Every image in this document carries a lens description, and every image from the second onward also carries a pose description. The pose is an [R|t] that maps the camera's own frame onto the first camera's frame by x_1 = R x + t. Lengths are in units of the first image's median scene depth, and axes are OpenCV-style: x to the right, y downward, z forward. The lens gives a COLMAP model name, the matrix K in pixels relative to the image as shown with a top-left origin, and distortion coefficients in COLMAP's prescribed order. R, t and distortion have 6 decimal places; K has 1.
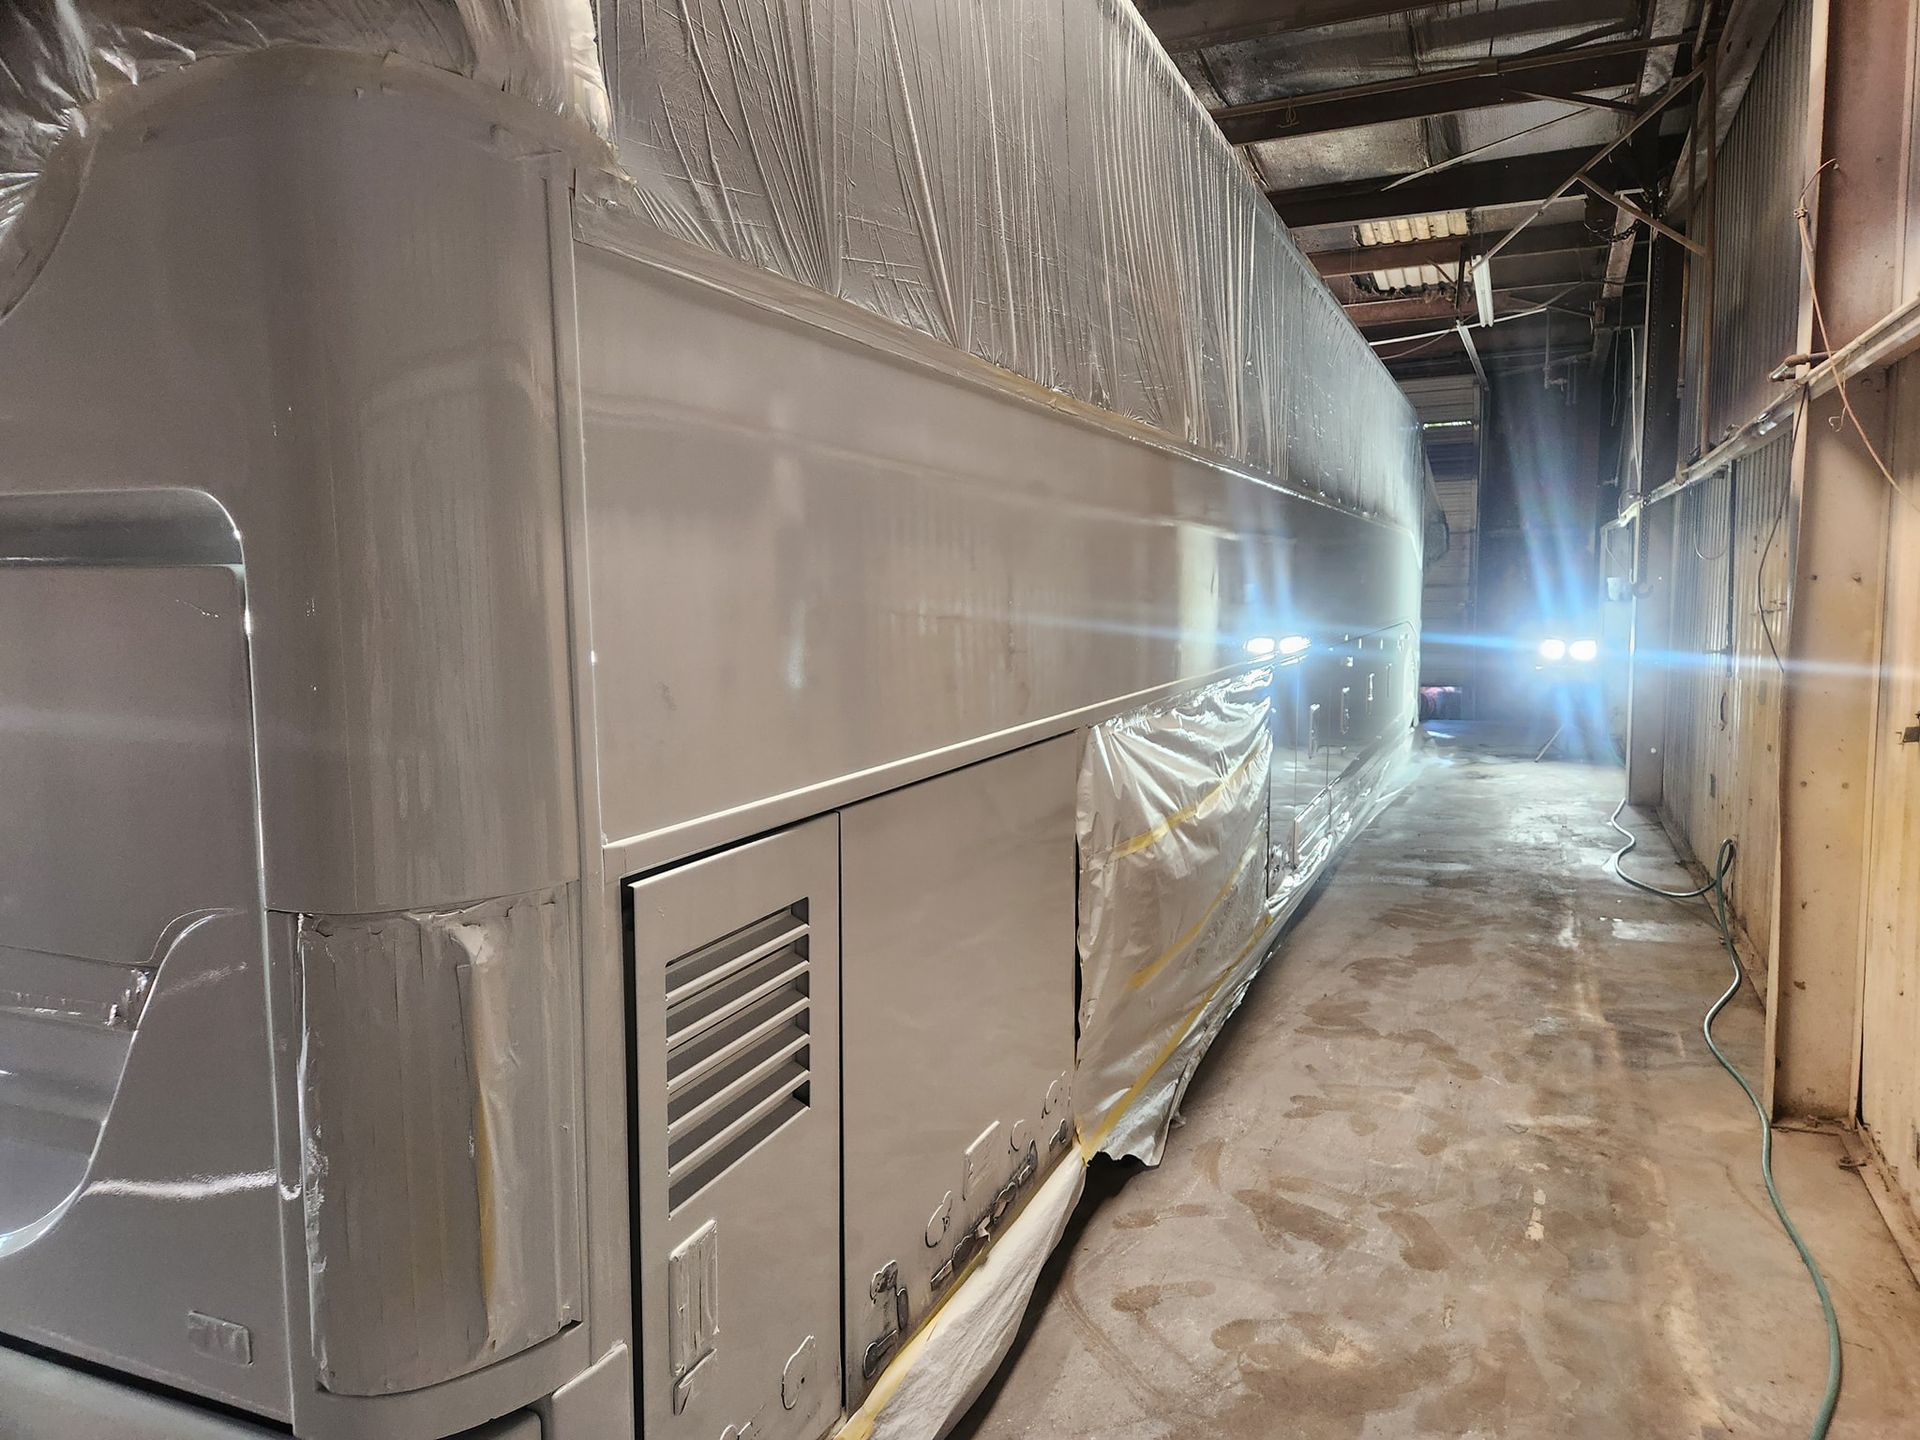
lens RADIAL K [[1285.0, 0, 968.6], [0, 1285.0, 708.5], [0, 0, 1]] dist [0.054851, -0.048052]
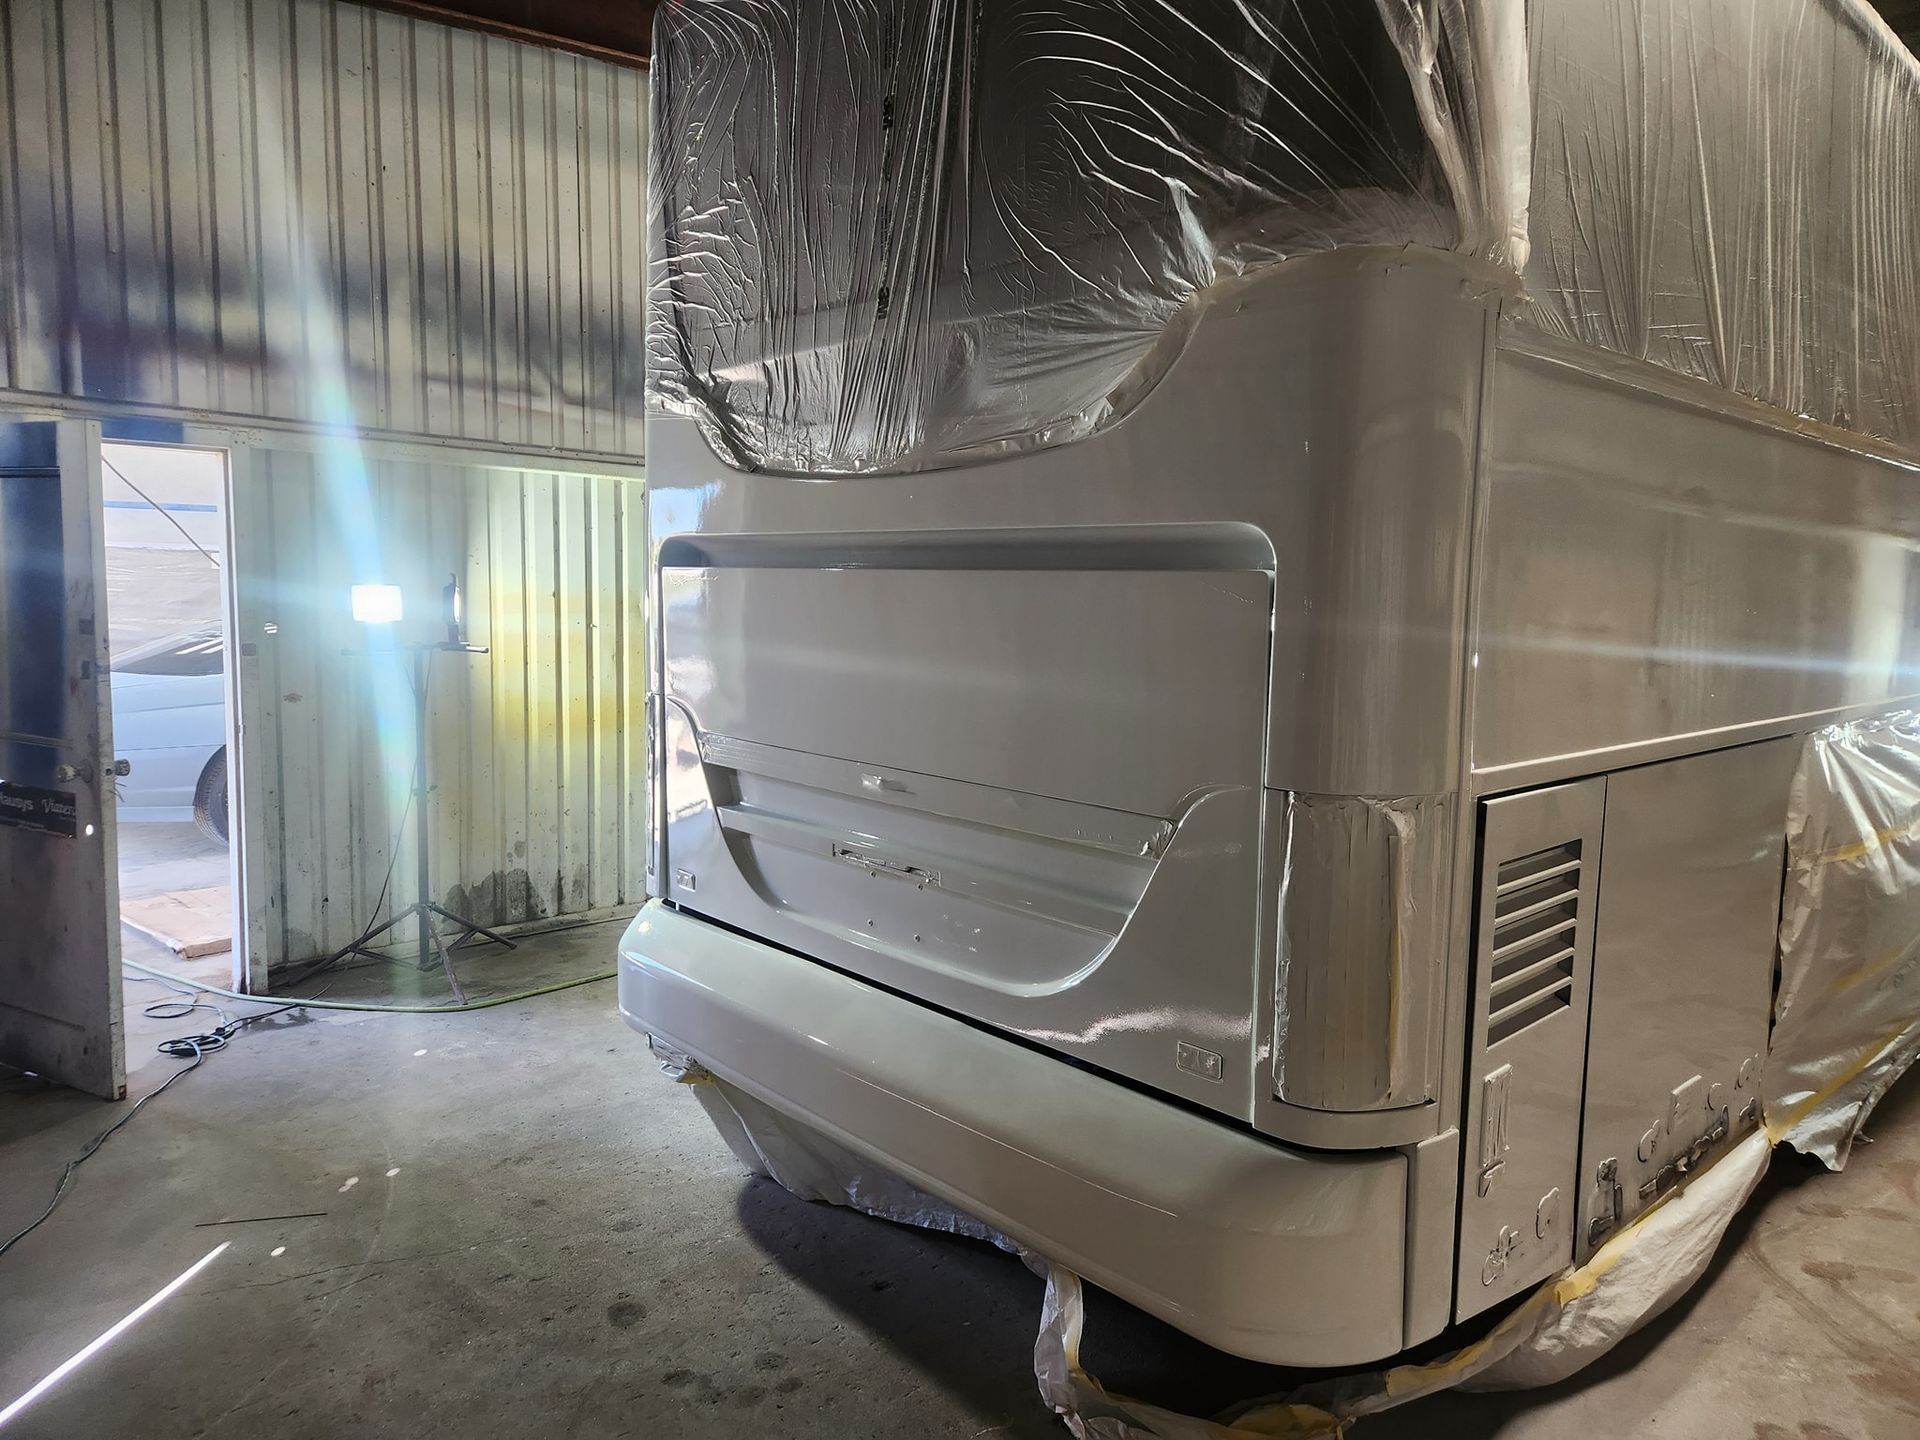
lens RADIAL K [[1285.0, 0, 943.5], [0, 1285.0, 707.5], [0, 0, 1]] dist [0.054851, -0.048052]
pose [[0.910730, 0.062895, -0.408186, -0.139414], [-0.064953, 0.997849, 0.008833, 0.036568], [0.407864, 0.018468, 0.912856, -0.315005]]
